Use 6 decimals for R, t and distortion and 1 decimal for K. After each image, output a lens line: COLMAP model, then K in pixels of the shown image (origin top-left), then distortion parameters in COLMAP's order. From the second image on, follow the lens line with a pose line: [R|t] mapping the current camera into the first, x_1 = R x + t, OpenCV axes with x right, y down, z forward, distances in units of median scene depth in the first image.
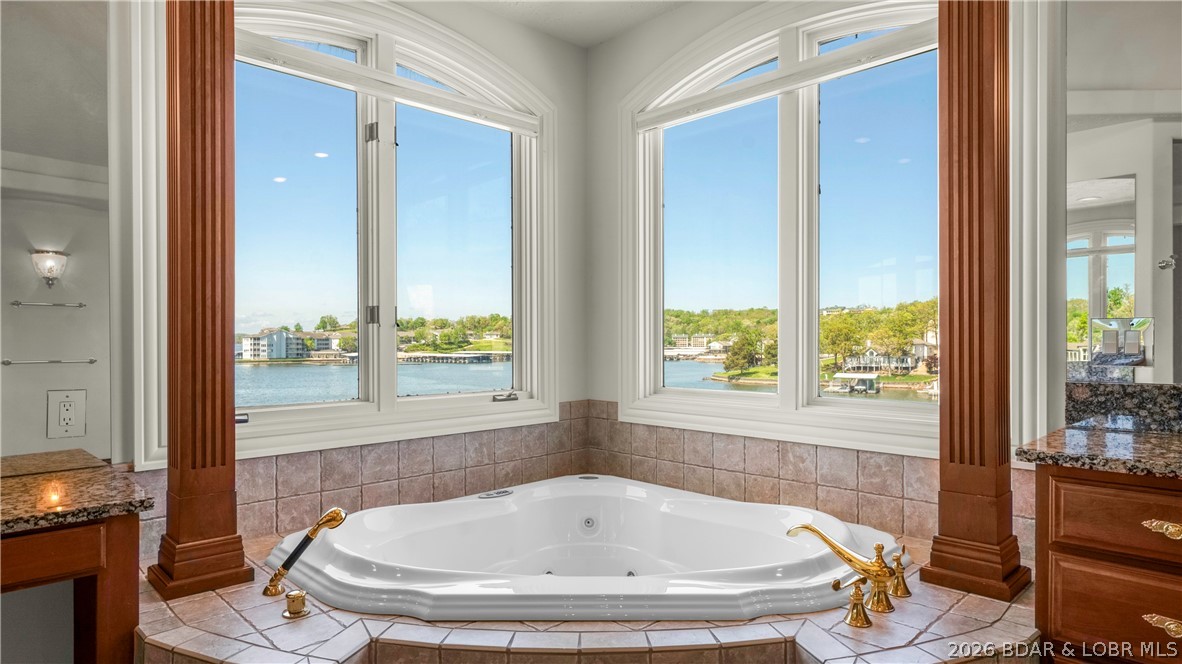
lens RADIAL K [[658.8, 0, 572.5], [0, 658.8, 337.9], [0, 0, 1]] dist [0.002820, -0.000634]
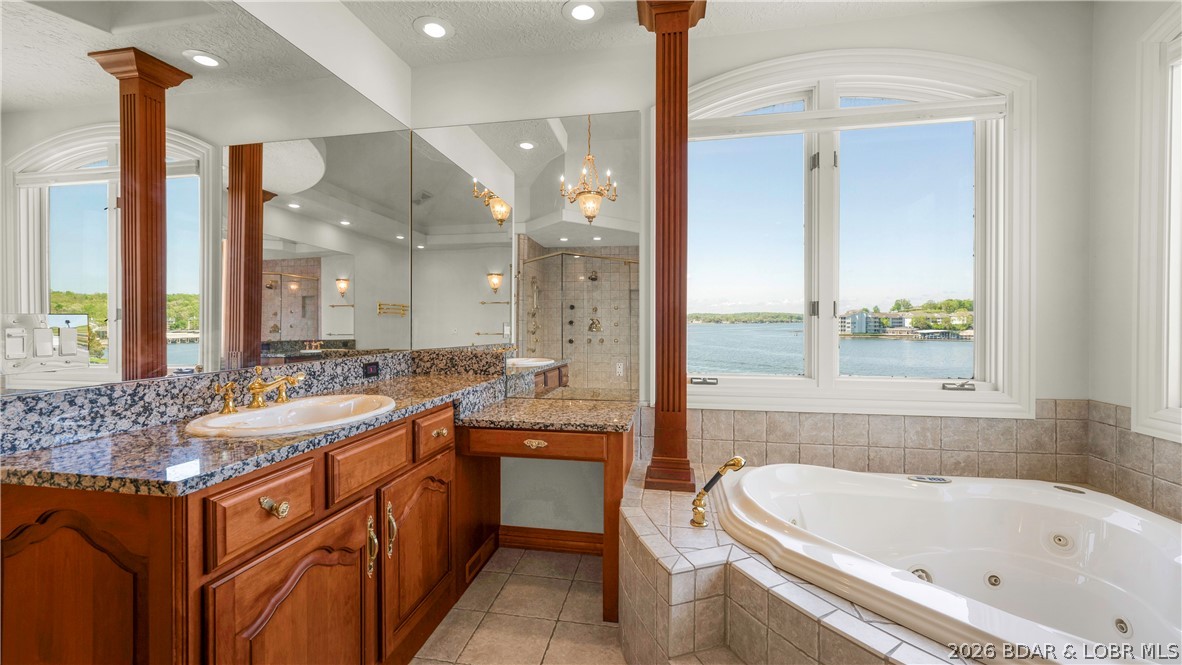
lens RADIAL K [[480.4, 0, 585.1], [0, 480.4, 318.0], [0, 0, 1]] dist [0.000145, -0.000405]
pose [[0.588428, -0.001732, -0.808548, 0.163685], [0.002776, 0.999996, -0.000123, -0.017025], [0.808545, -0.002172, 0.588430, 0.109225]]
